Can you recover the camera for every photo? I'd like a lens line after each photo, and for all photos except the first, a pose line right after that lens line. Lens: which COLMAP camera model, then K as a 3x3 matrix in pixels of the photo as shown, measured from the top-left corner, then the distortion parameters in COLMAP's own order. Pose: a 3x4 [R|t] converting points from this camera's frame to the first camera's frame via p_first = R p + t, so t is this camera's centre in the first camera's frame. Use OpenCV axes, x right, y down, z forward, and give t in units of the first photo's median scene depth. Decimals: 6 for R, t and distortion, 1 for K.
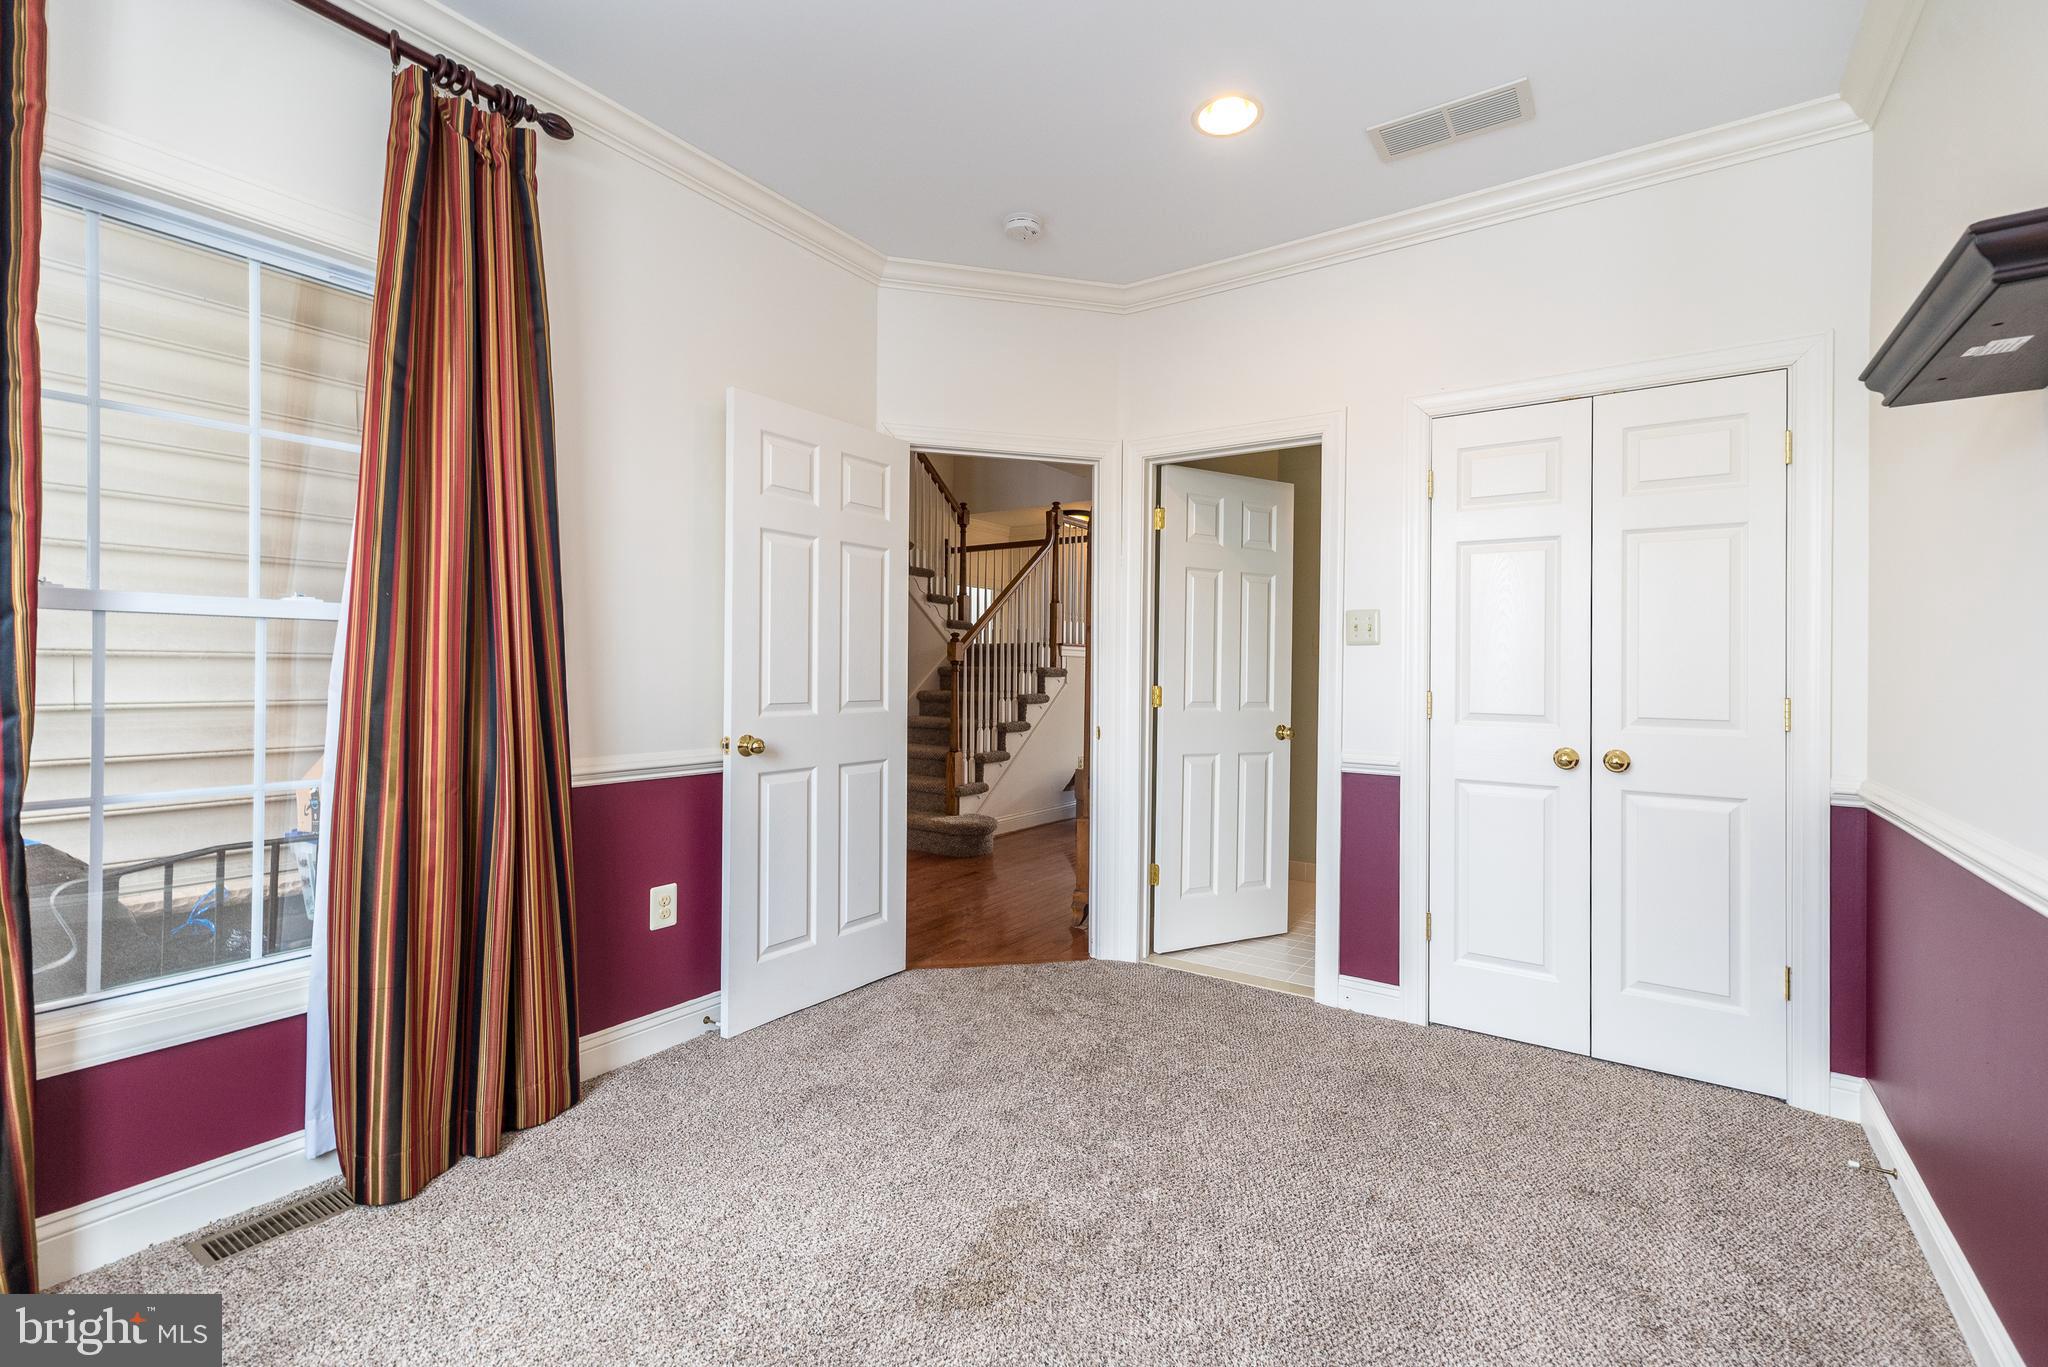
lens RADIAL K [[896.6, 0, 1025.5], [0, 896.6, 671.3], [0, 0, 1]] dist [0.007652, 0.000650]
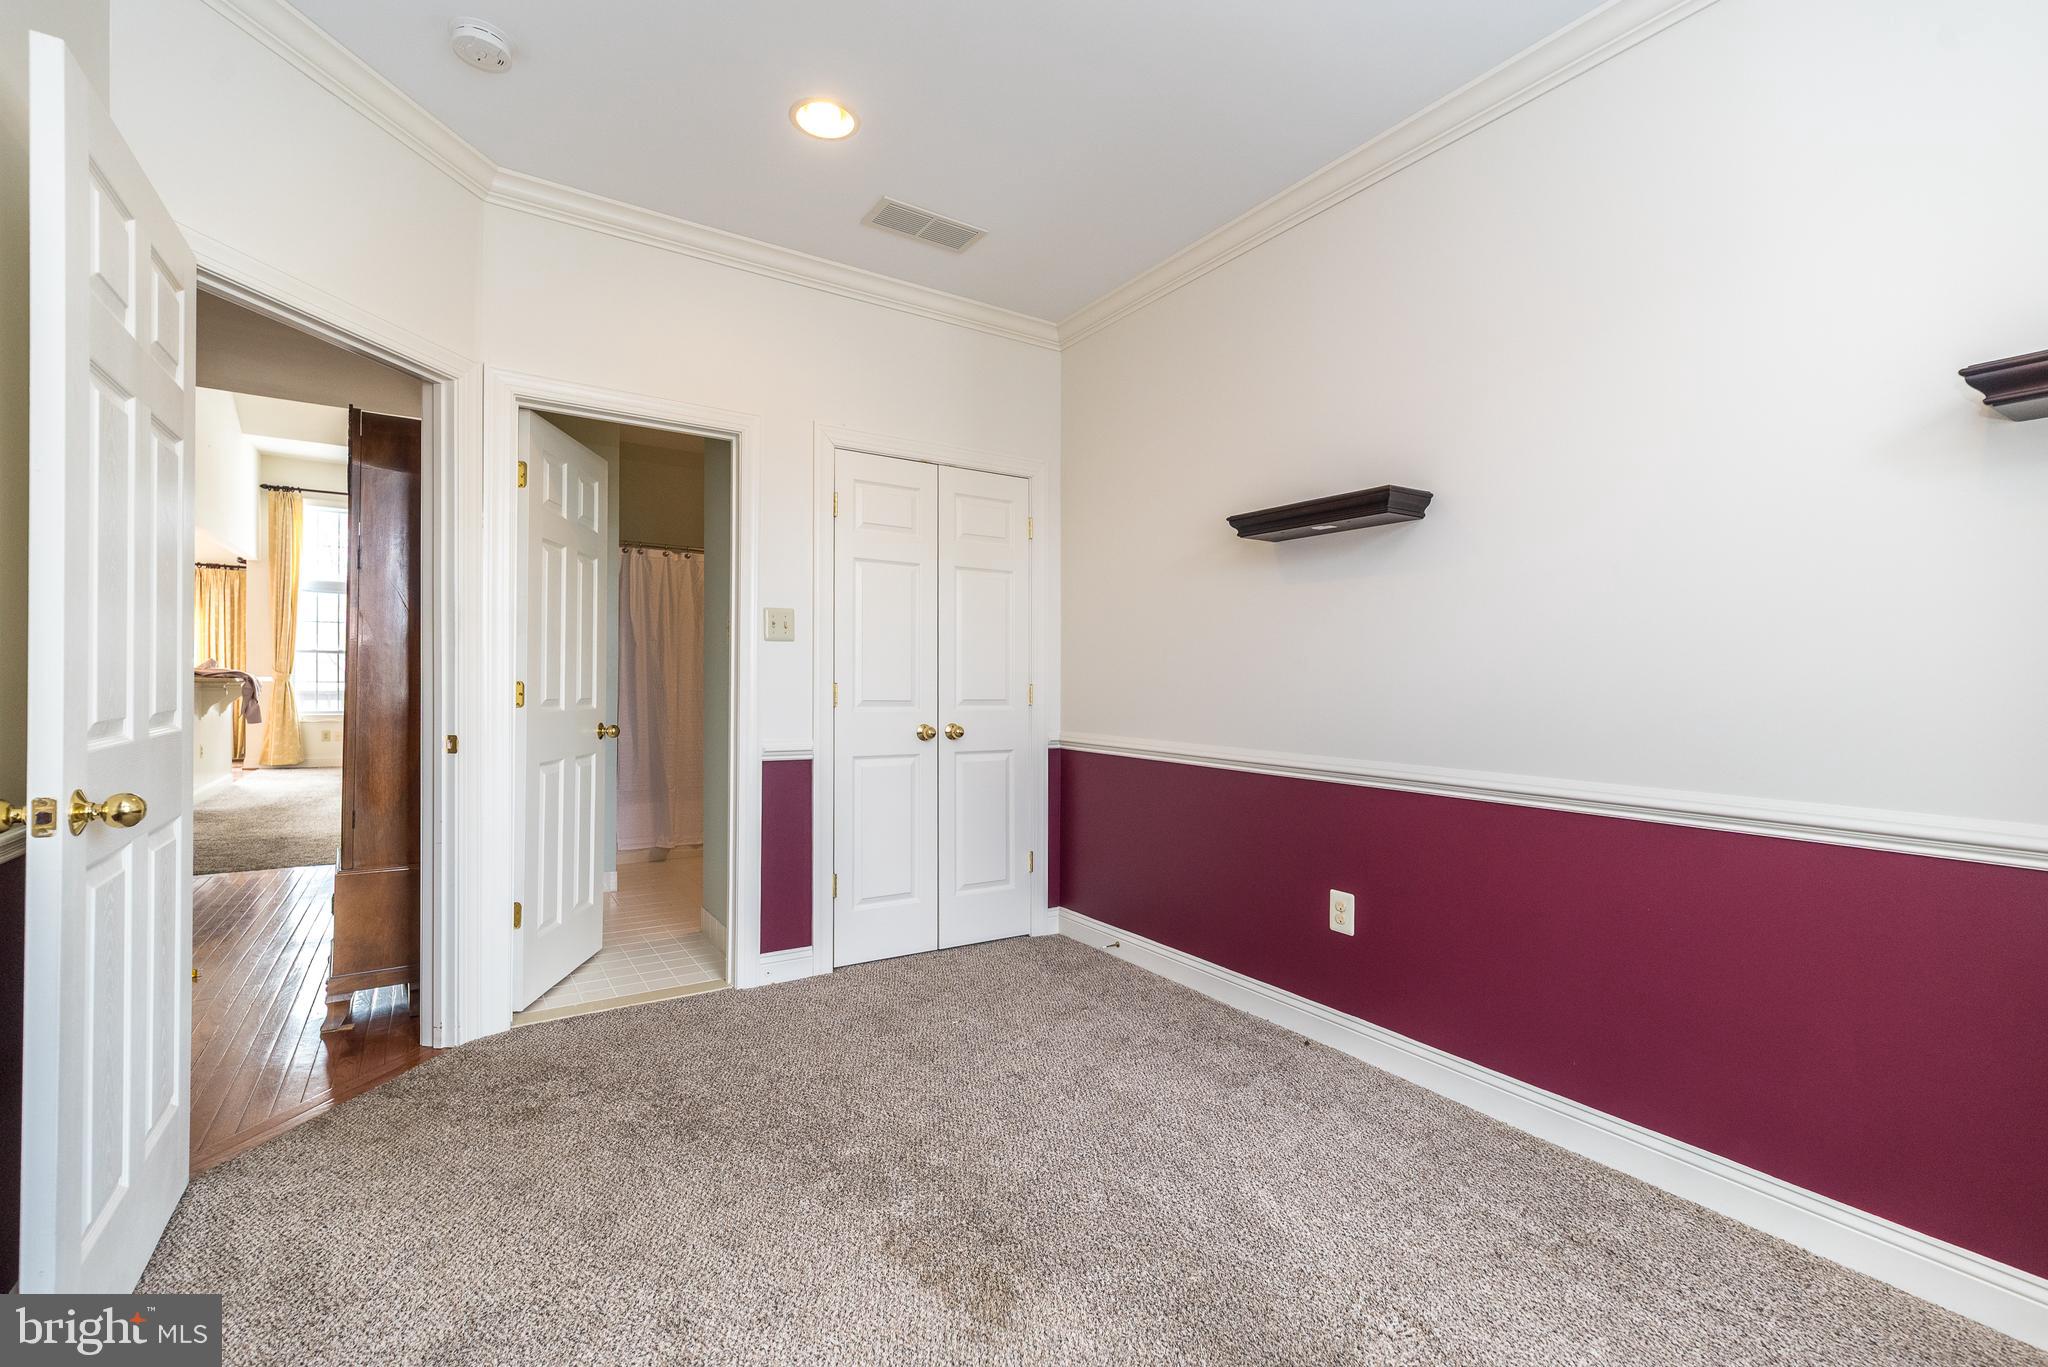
lens RADIAL K [[896.6, 0, 1030.9], [0, 896.6, 670.1], [0, 0, 1]] dist [0.007652, 0.000650]
pose [[0.368816, 0.005380, 0.929487, -0.543415], [-0.011372, 0.999935, -0.001275, 0.004436], [-0.929433, -0.010100, 0.368853, 0.346043]]
